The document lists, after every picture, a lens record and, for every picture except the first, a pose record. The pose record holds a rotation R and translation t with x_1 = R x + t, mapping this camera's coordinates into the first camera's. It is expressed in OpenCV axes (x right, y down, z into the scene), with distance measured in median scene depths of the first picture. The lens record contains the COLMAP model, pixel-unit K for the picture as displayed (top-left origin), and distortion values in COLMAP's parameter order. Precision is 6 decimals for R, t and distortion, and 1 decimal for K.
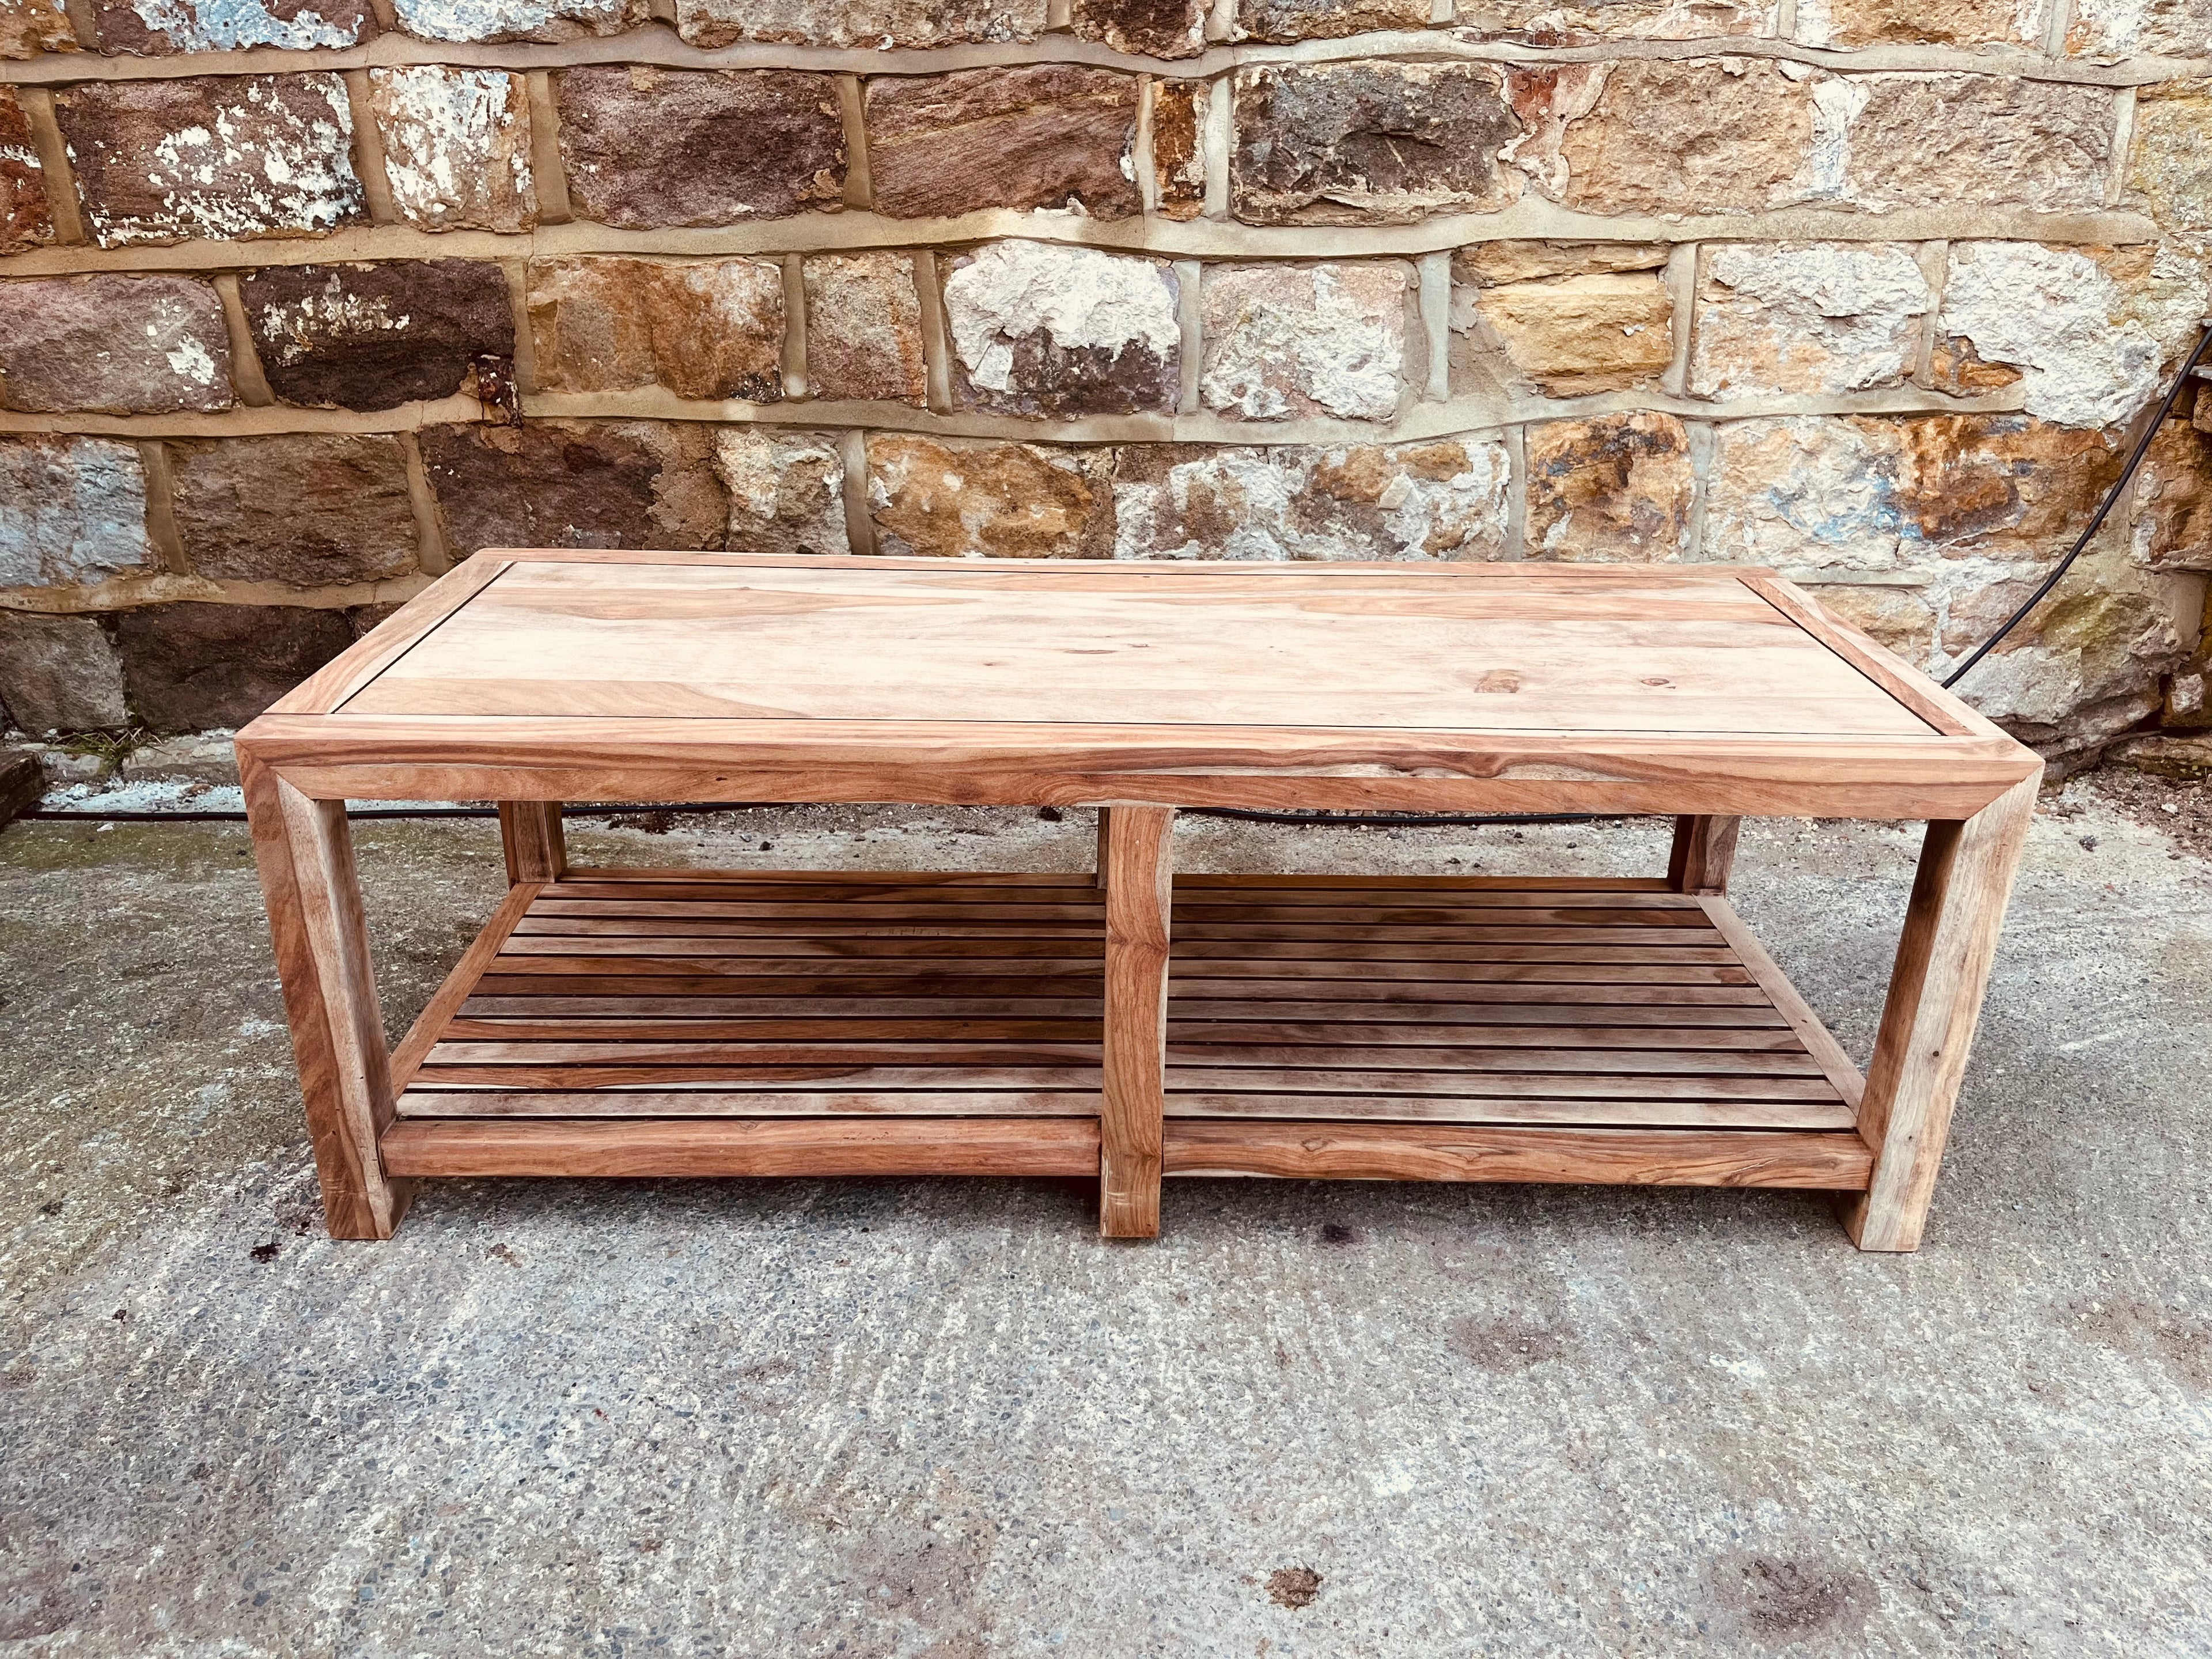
lens RADIAL K [[1673.5, 0, 1101.3], [0, 1673.5, 828.8], [0, 0, 1]] dist [0.058136, -0.074766]
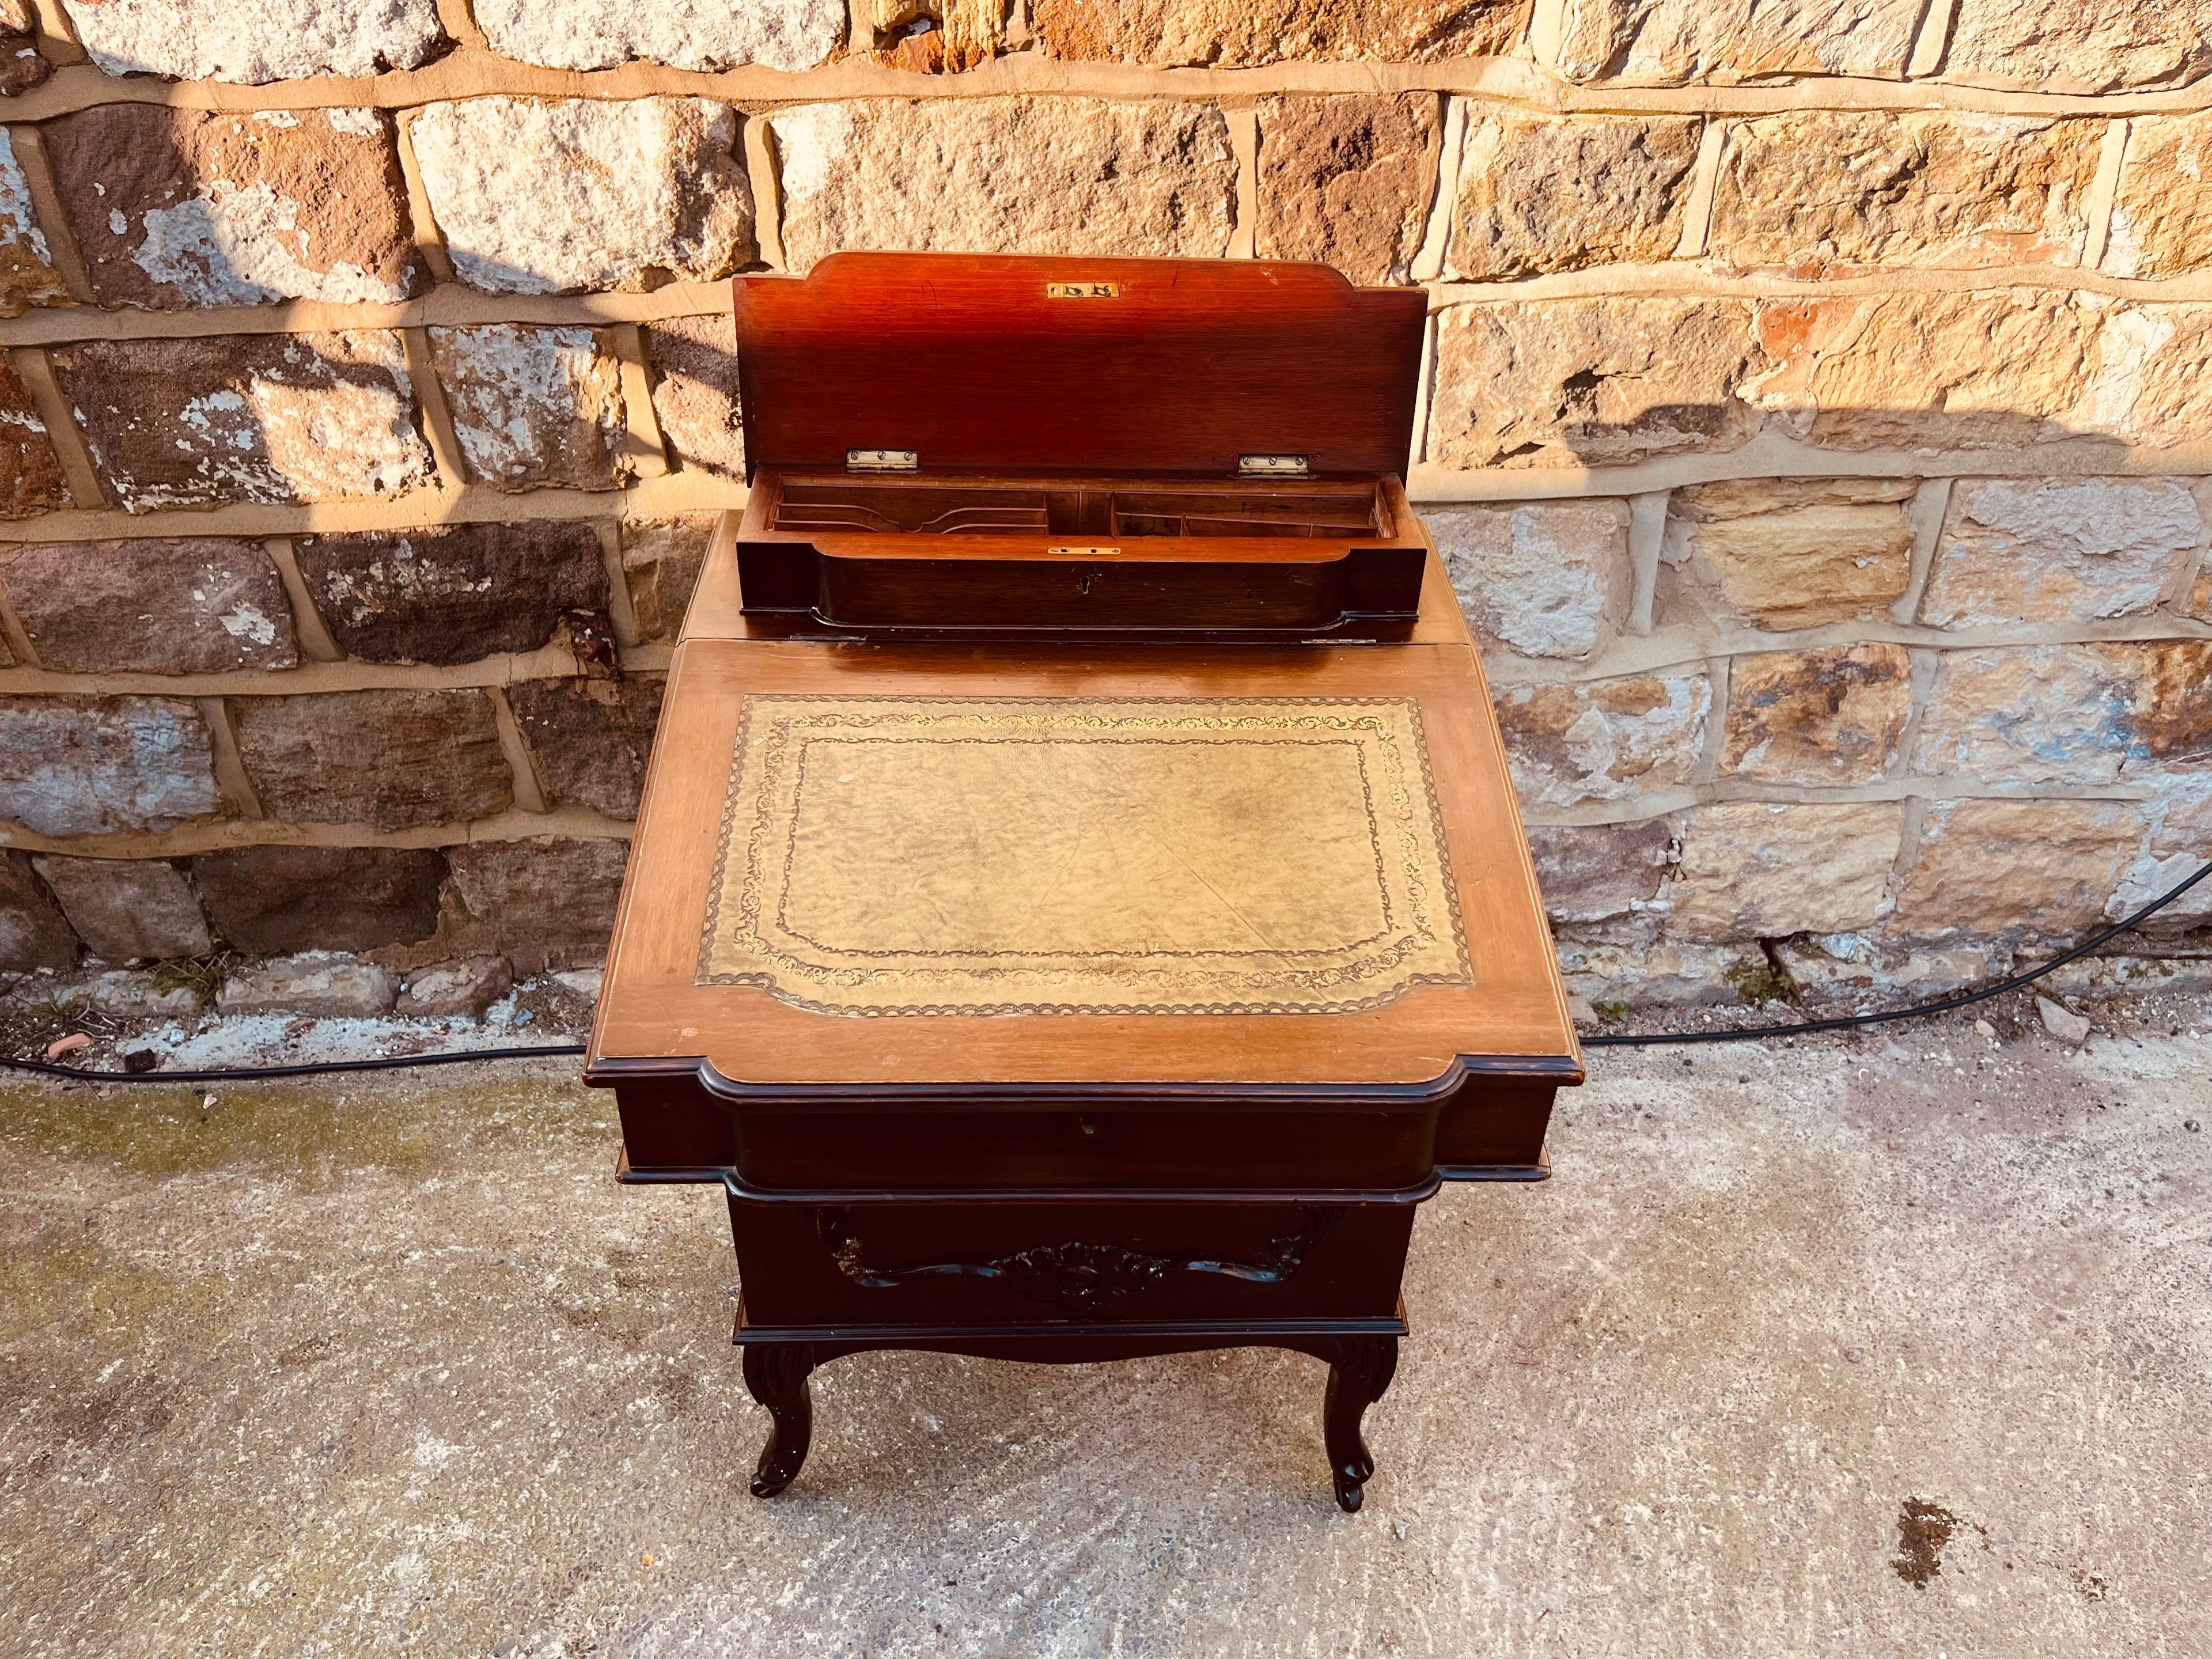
lens RADIAL K [[1673.5, 0, 1109.0], [0, 1673.5, 829.6], [0, 0, 1]] dist [0.058136, -0.074766]
pose [[0.999924, -0.009937, 0.007233, -0.094550], [0.007997, 0.972902, 0.231079, -0.379611], [-0.009333, -0.231004, 0.972908, 0.108544]]
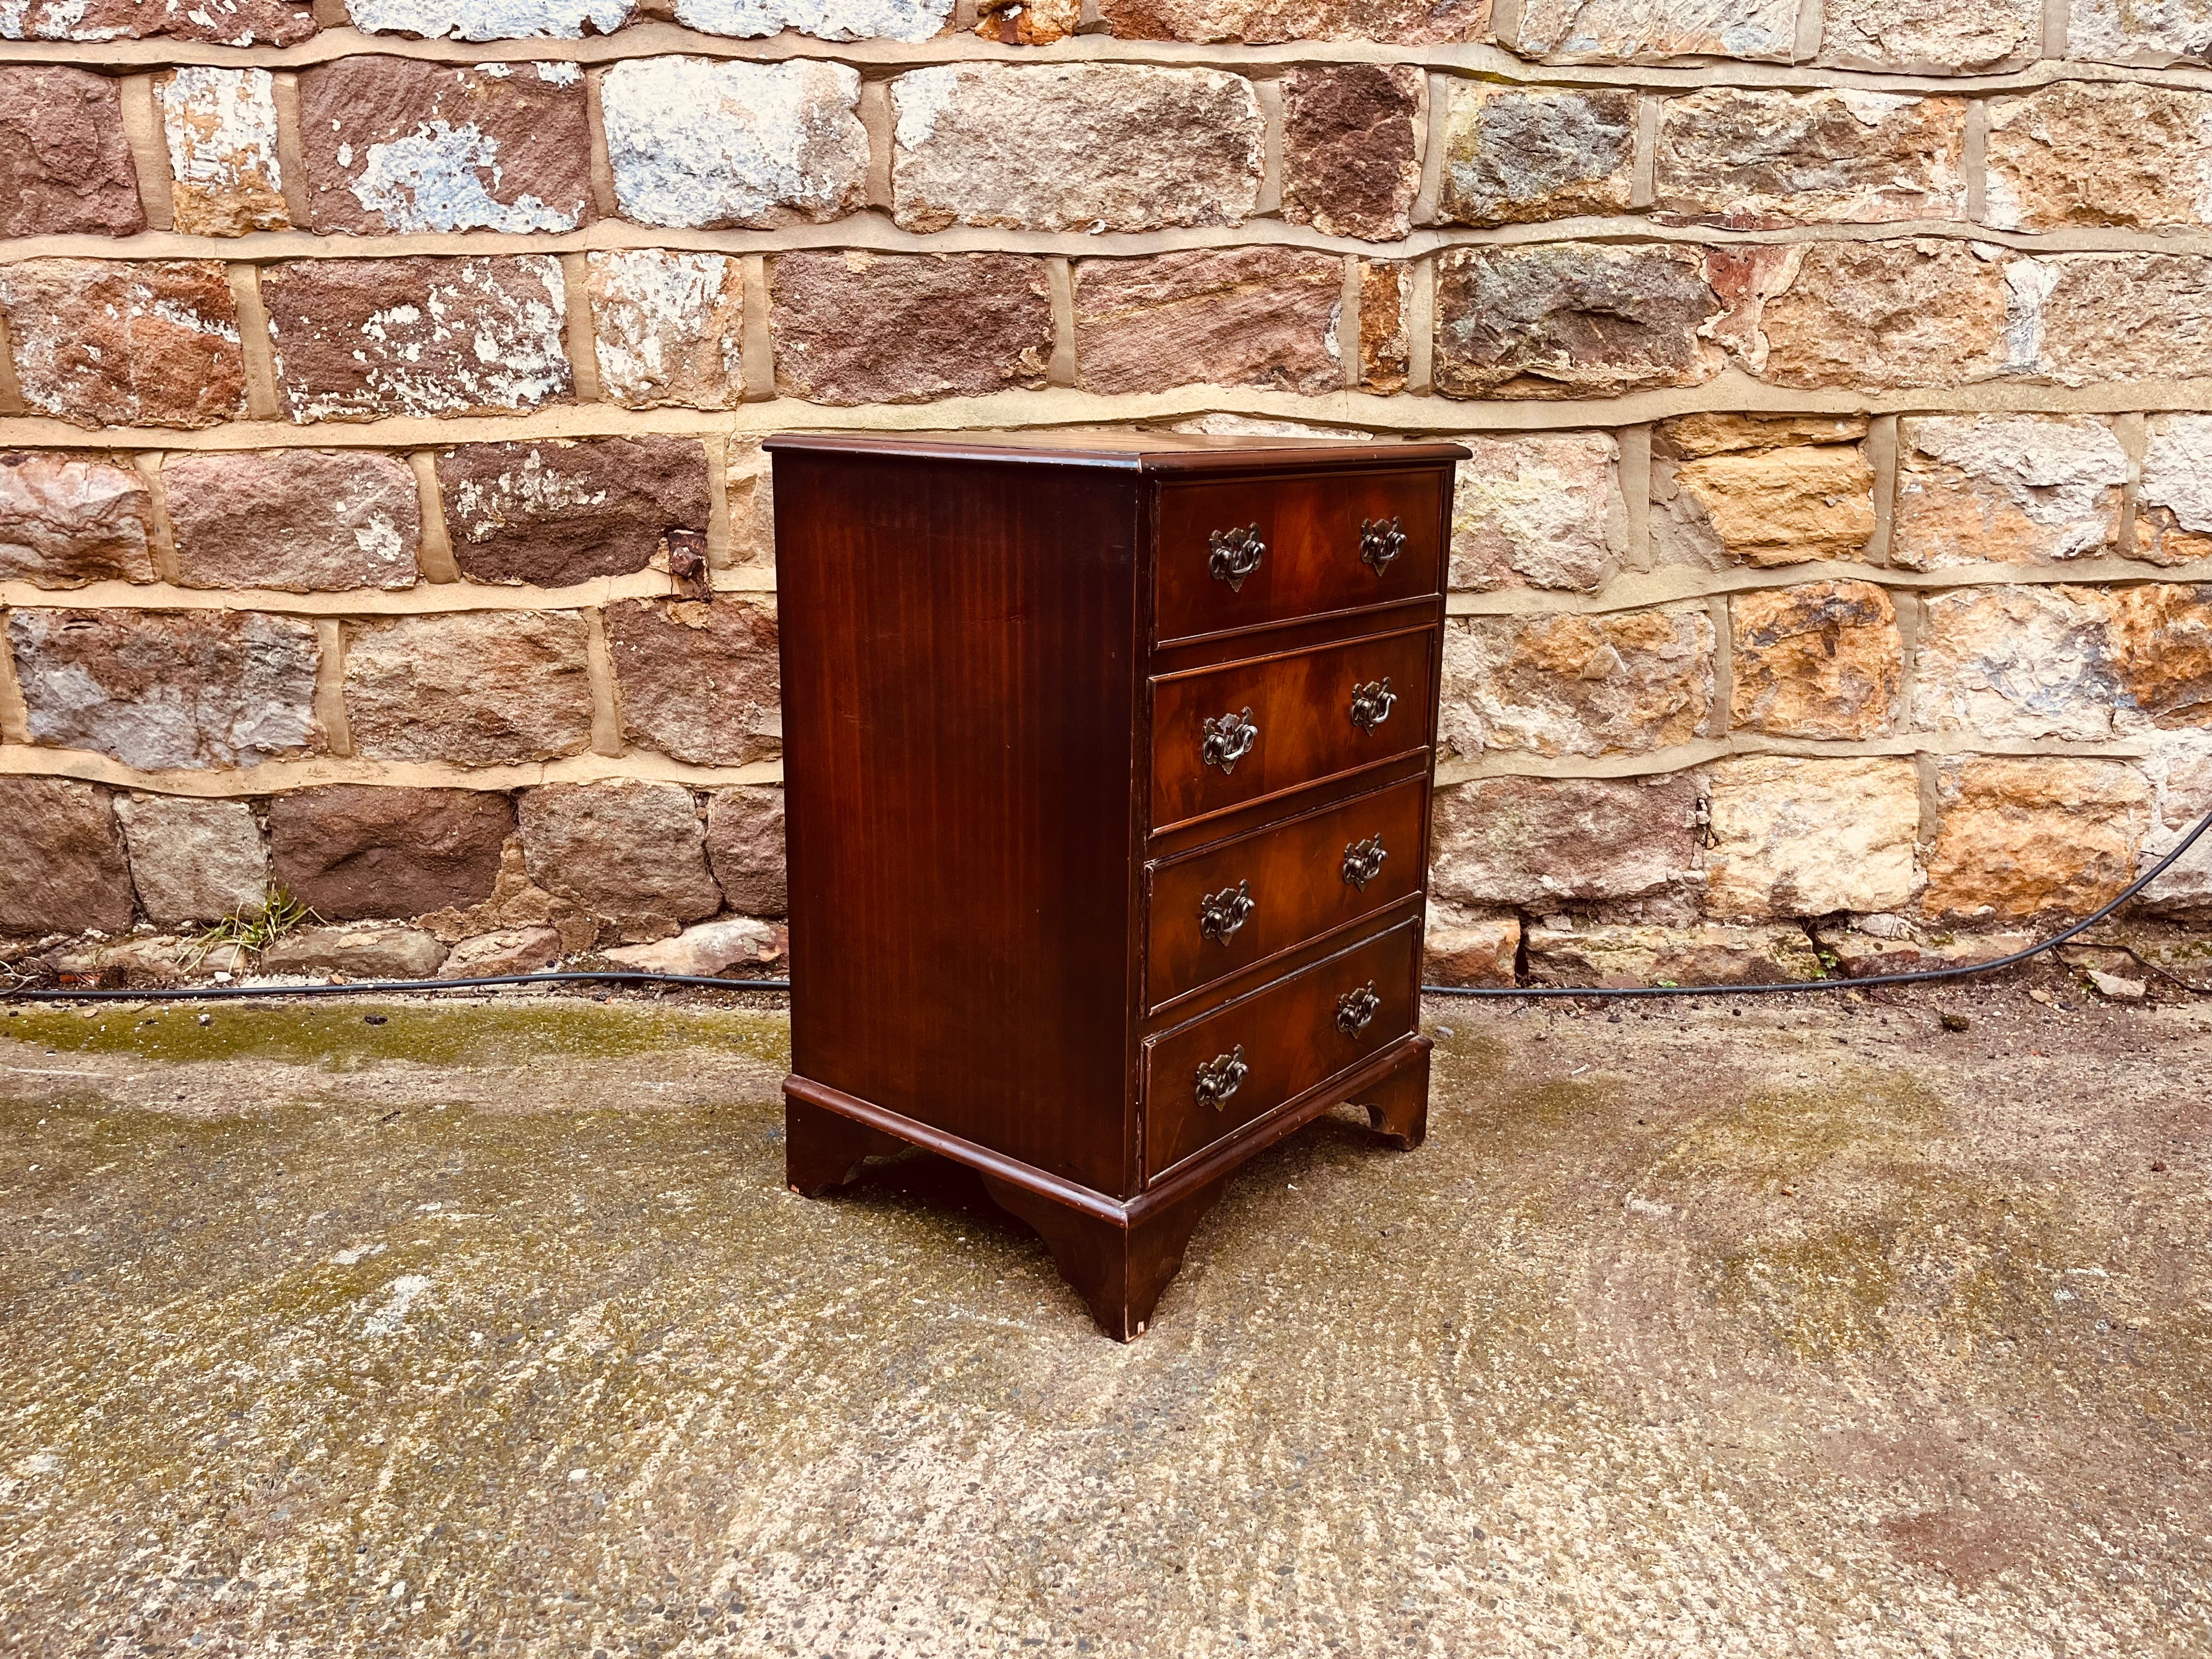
lens RADIAL K [[1673.5, 0, 1111.9], [0, 1673.5, 801.9], [0, 0, 1]] dist [0.058136, -0.074766]
pose [[0.999860, -0.007157, 0.015129, -0.131267], [0.009680, 0.984706, -0.173954, 0.049573], [-0.013652, 0.174076, 0.984638, 0.059293]]
